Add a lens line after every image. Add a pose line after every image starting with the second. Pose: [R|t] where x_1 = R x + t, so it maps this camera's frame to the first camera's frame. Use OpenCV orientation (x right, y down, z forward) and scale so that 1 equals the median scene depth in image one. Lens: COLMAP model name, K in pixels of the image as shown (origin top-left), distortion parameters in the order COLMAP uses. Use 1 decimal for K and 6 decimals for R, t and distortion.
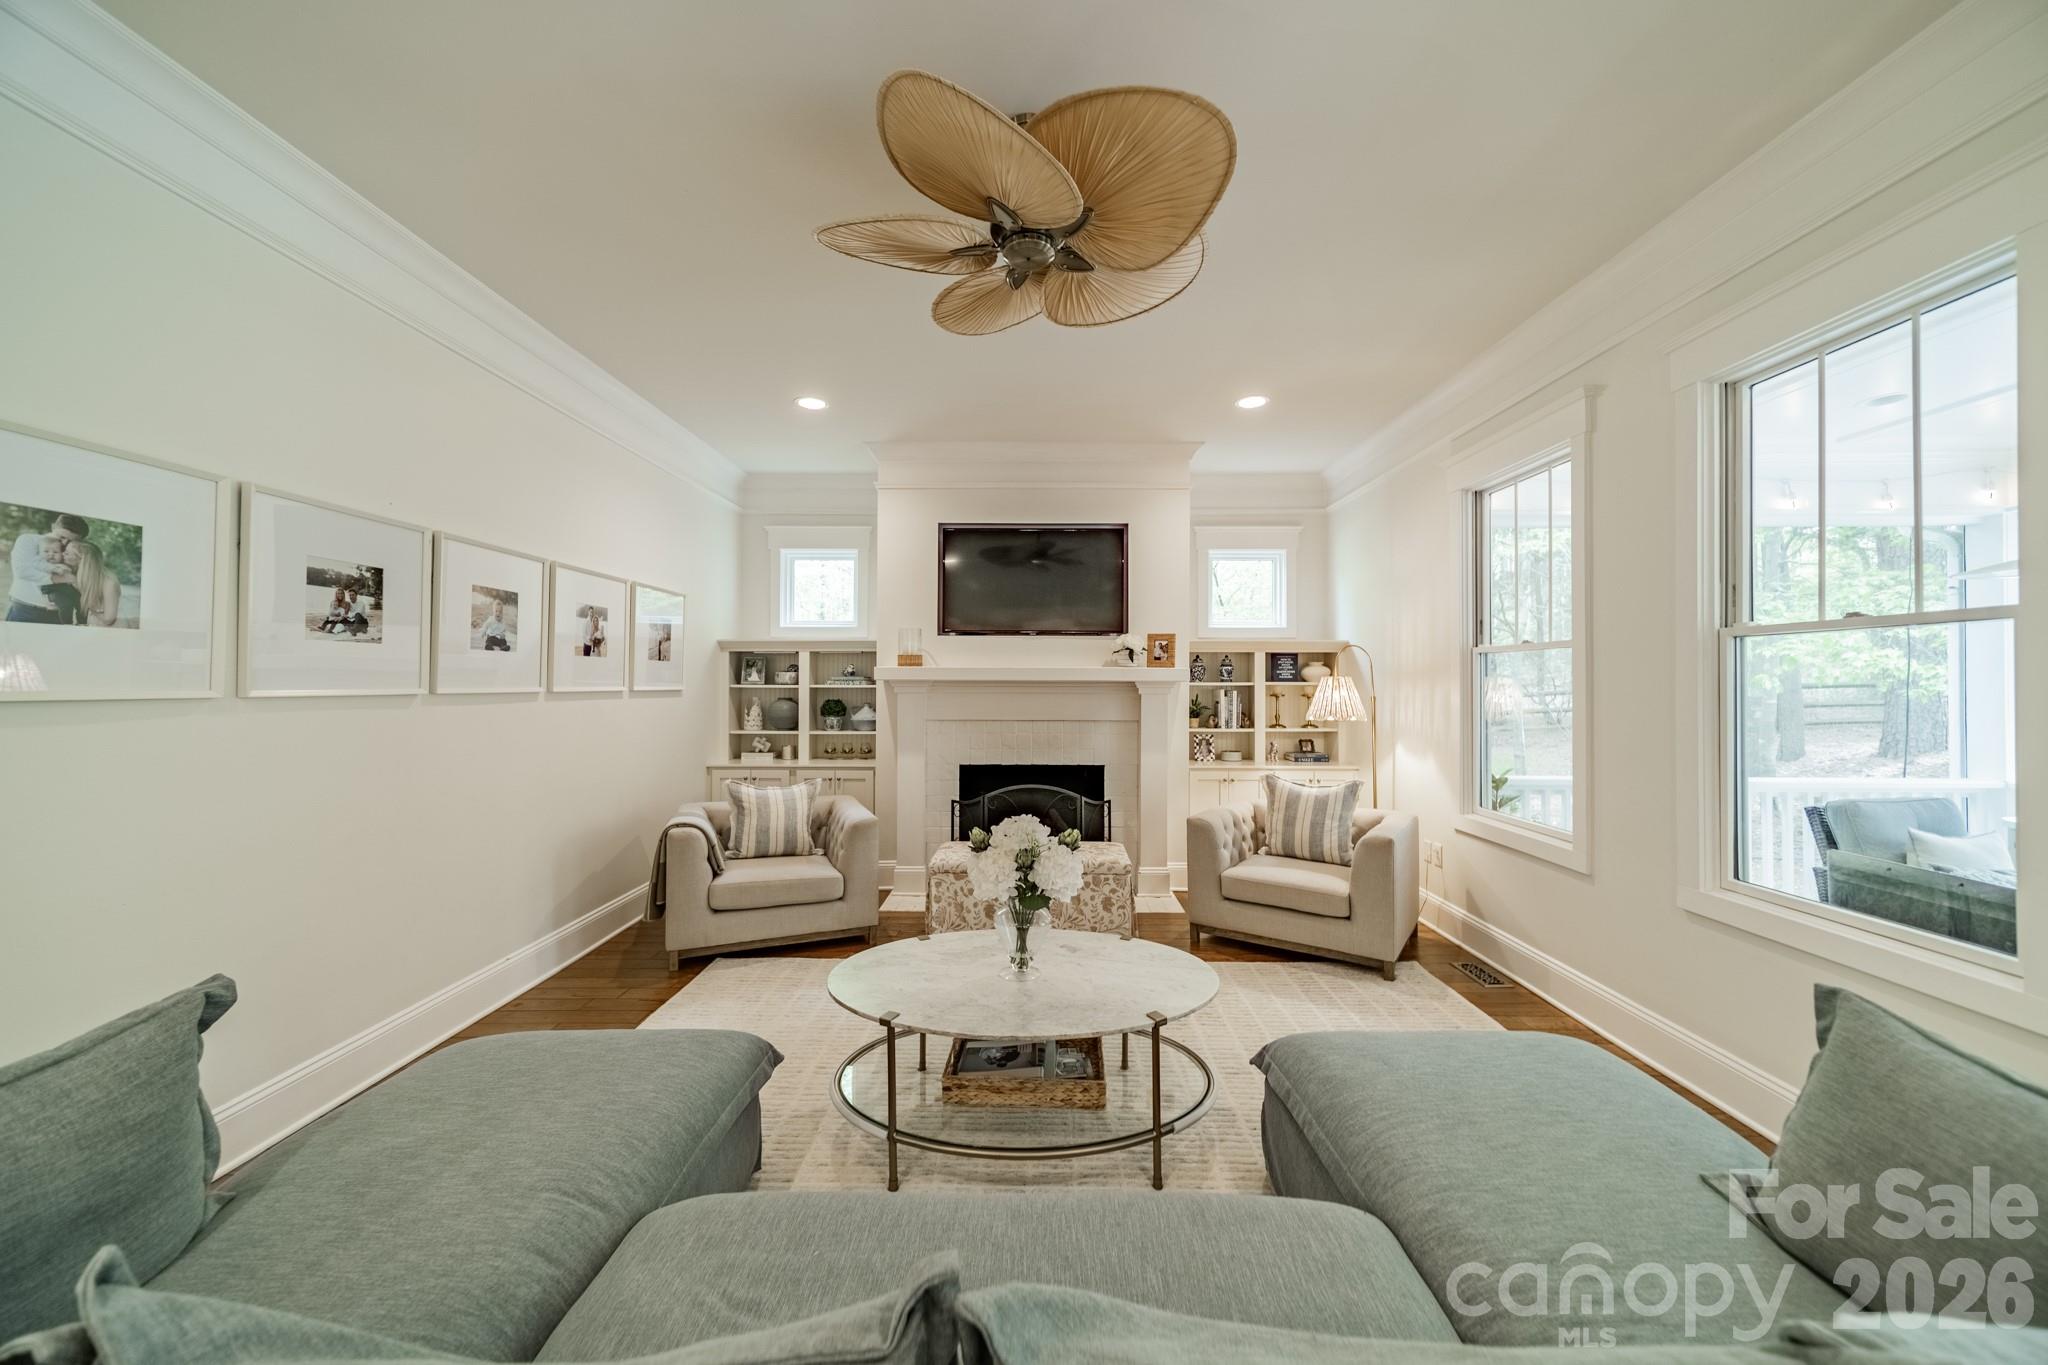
lens RADIAL K [[723.0, 0, 1030.4], [0, 723.0, 676.5], [0, 0, 1]] dist [0.005353, 0.000570]
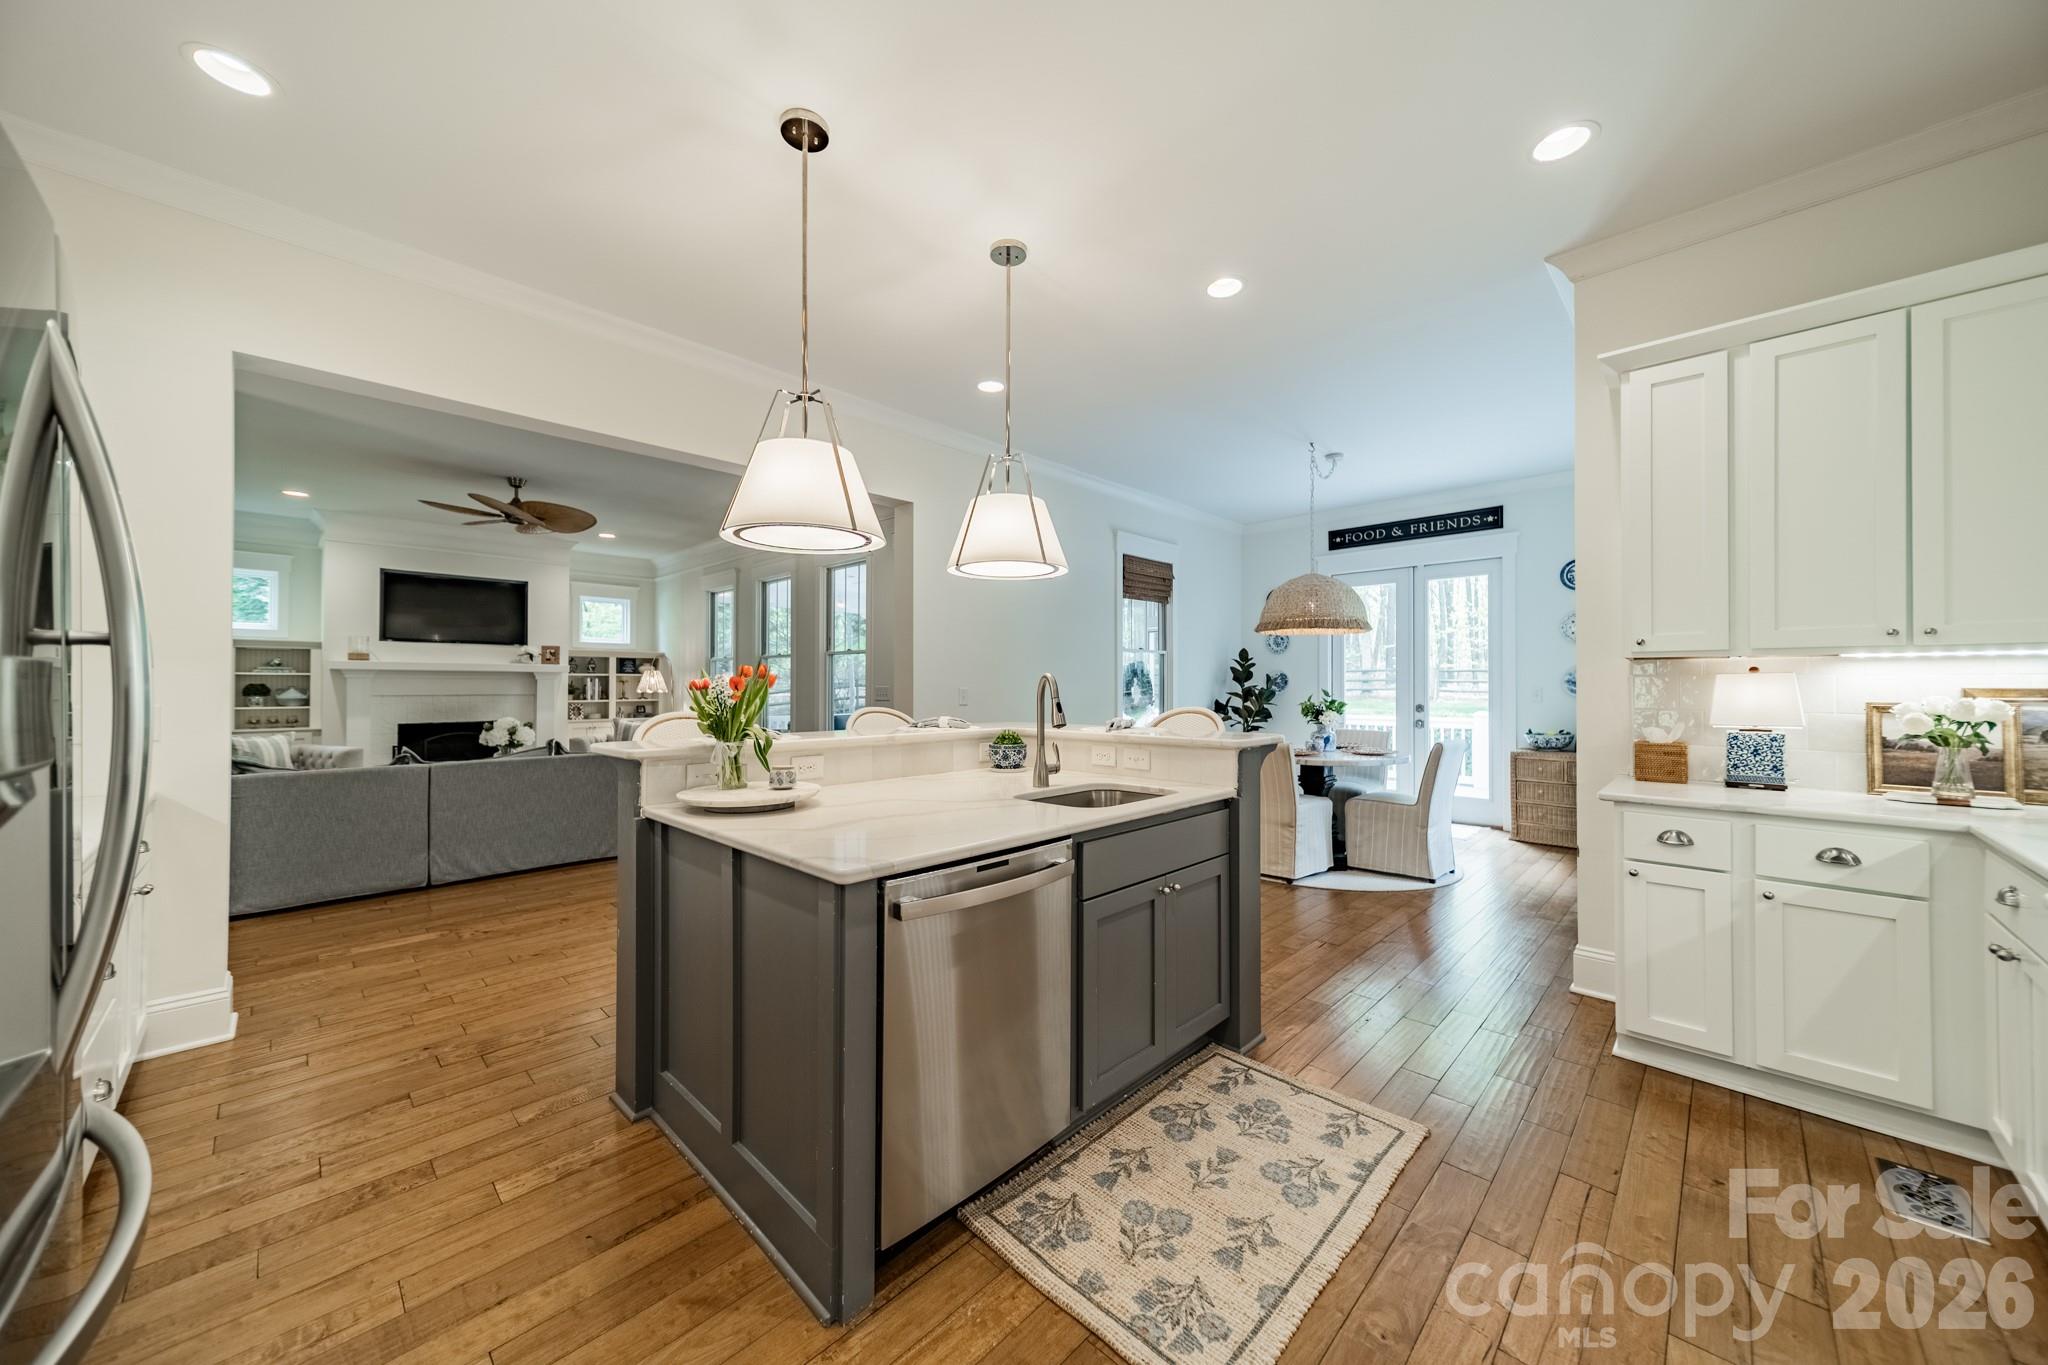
lens RADIAL K [[723.0, 0, 1031.6], [0, 723.0, 679.2], [0, 0, 1]] dist [0.005353, 0.000570]
pose [[0.688467, 0.004700, 0.725252, -0.296940], [-0.006038, 0.999981, -0.000748, 0.017840], [-0.725243, -0.003864, 0.688483, -1.087745]]
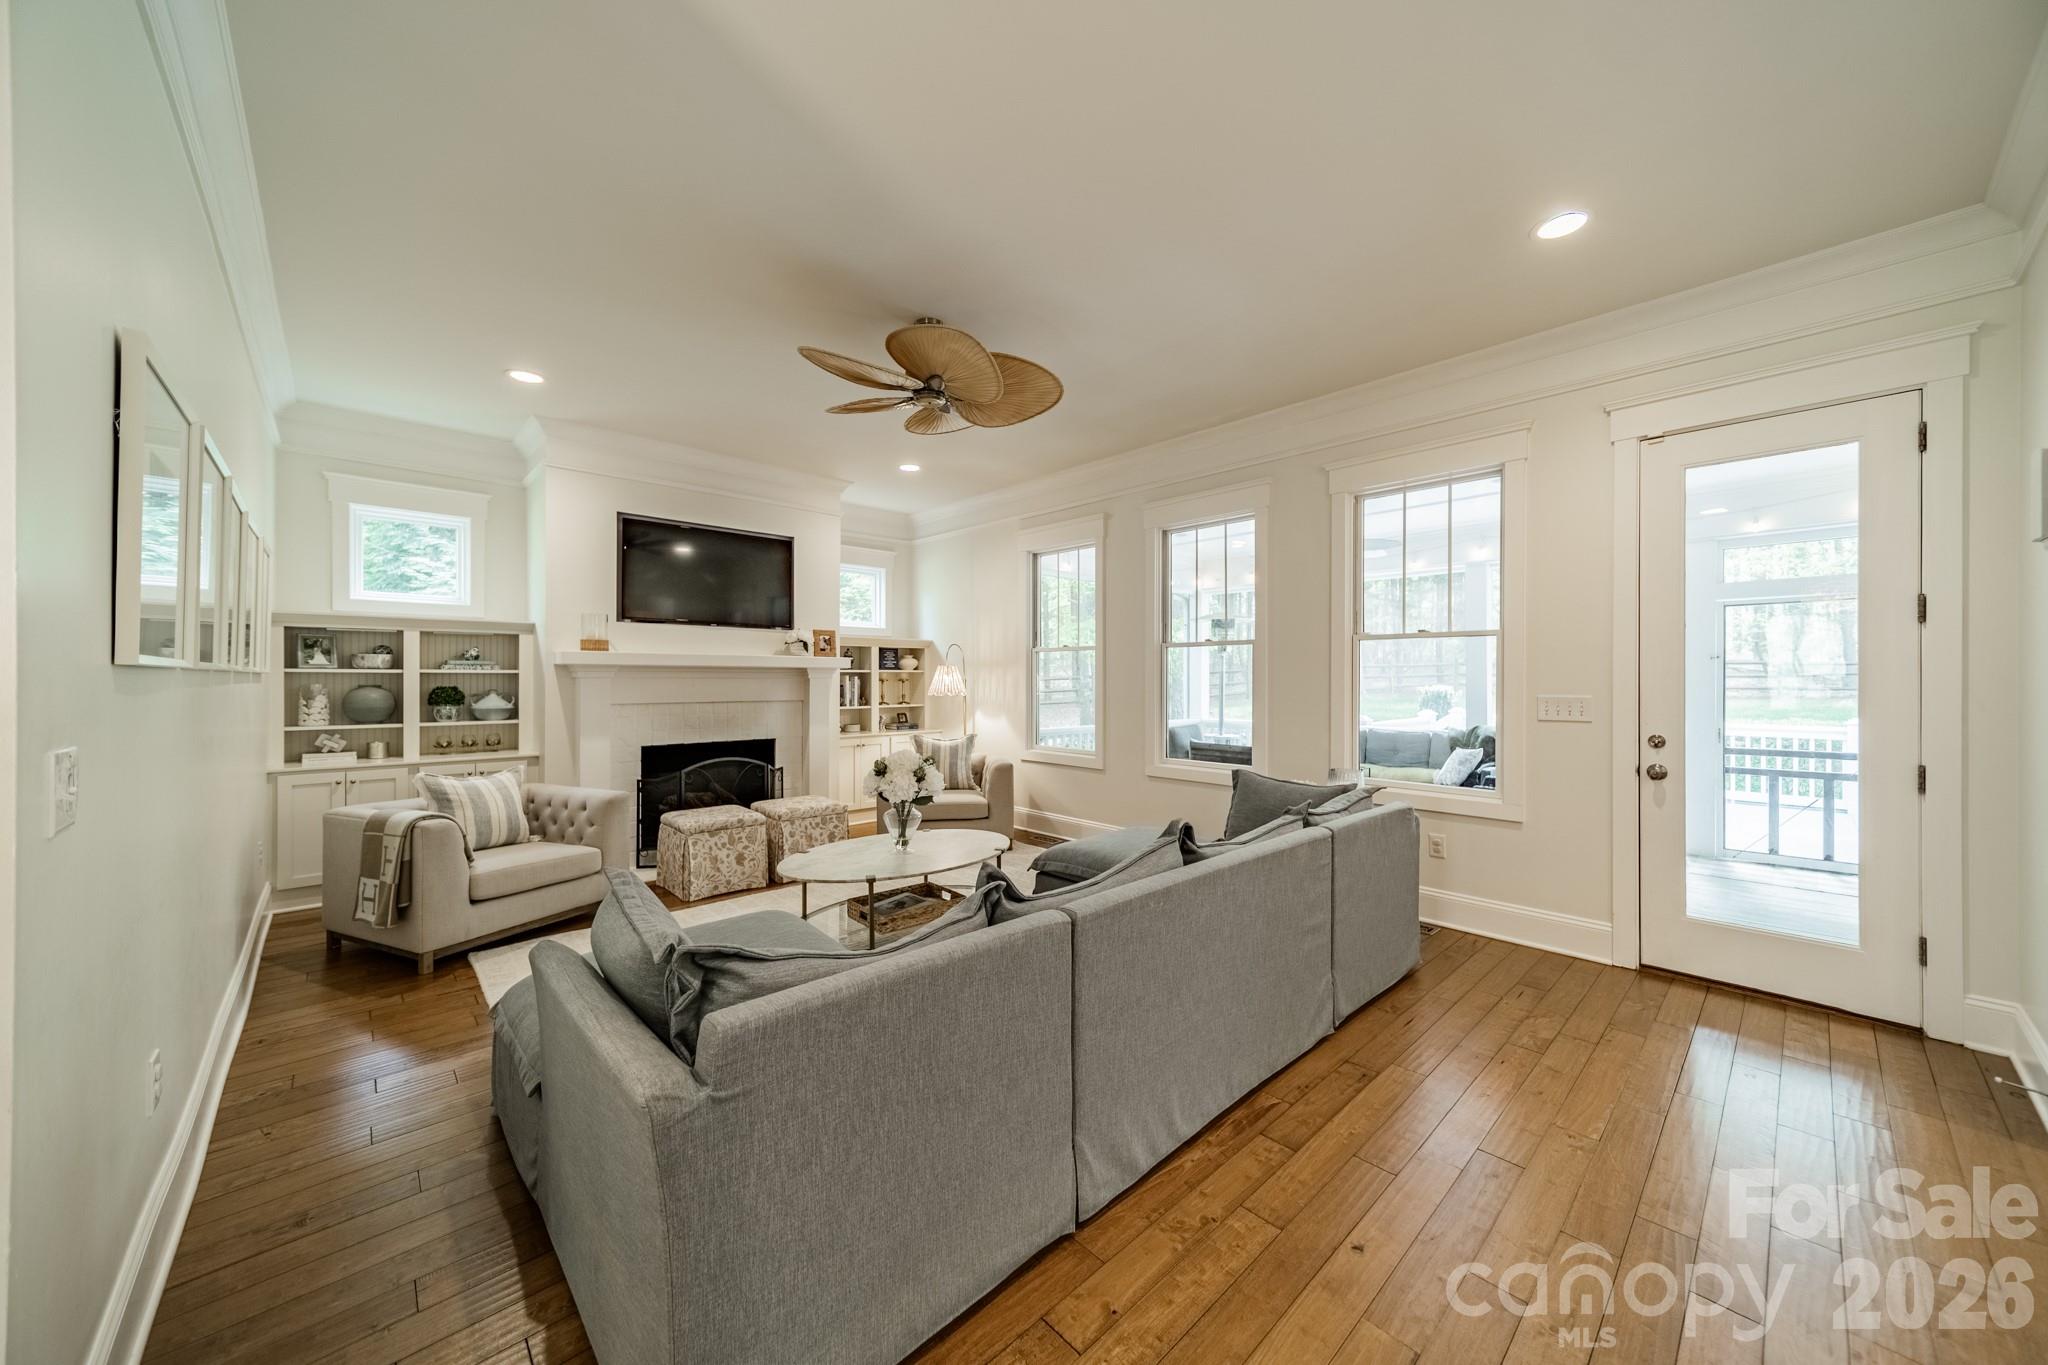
lens RADIAL K [[723.0, 0, 1026.7], [0, 723.0, 678.0], [0, 0, 1]] dist [0.005353, 0.000570]
pose [[0.725988, -0.001492, 0.687706, -0.416104], [-0.006073, 0.999945, 0.008581, 0.010795], [-0.687681, -0.010406, 0.725939, -0.144889]]
